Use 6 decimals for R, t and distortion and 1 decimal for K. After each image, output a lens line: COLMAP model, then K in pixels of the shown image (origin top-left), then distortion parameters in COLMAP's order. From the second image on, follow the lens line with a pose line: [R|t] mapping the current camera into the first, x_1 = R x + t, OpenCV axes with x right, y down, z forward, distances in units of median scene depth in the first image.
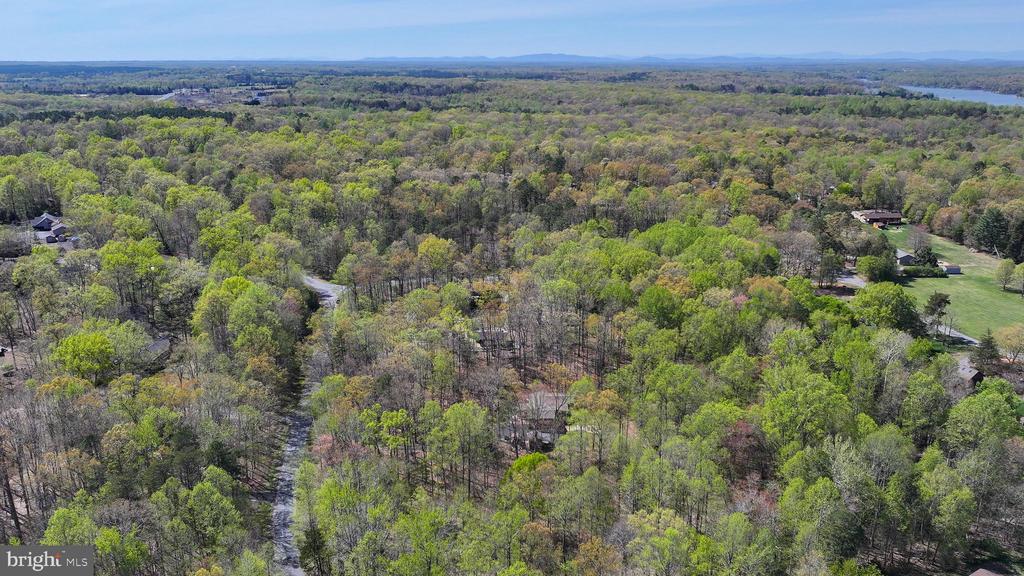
lens RADIAL K [[835.0, 0, 510.4], [0, 835.0, 288.4], [0, 0, 1]] dist [0.009931, -0.009124]
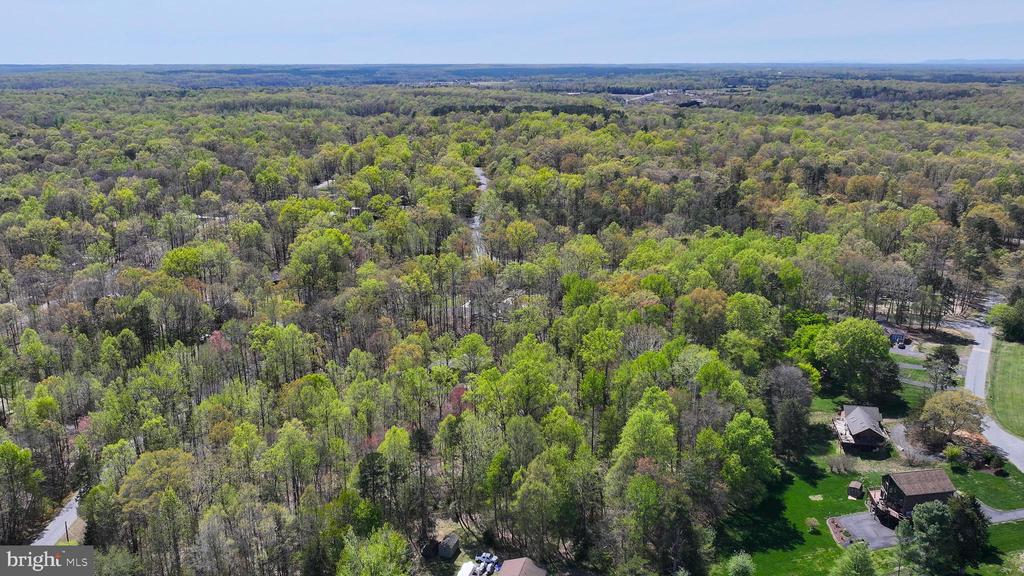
lens RADIAL K [[835.0, 0, 507.5], [0, 835.0, 292.7], [0, 0, 1]] dist [0.009931, -0.009124]
pose [[0.811738, 0.155899, -0.562829, 0.138954], [-0.154823, 0.986676, 0.050008, -0.003785], [0.563126, 0.046546, 0.825059, 0.012737]]
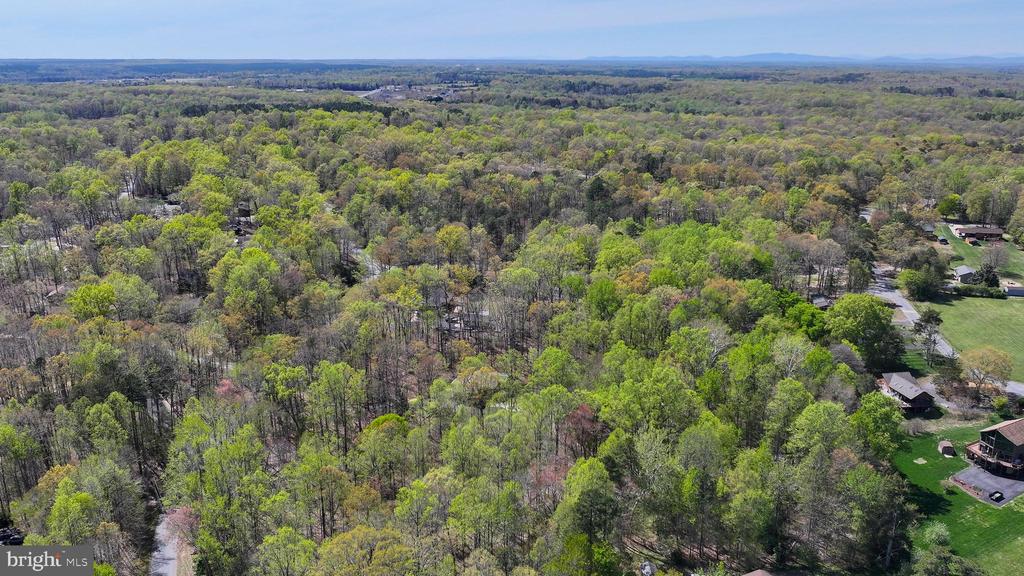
lens RADIAL K [[835.0, 0, 517.9], [0, 835.0, 283.7], [0, 0, 1]] dist [0.009931, -0.009124]
pose [[0.965471, 0.070752, -0.250720, 0.072958], [-0.071799, 0.997407, 0.004979, 0.001245], [0.250422, 0.013195, 0.968047, -0.007634]]
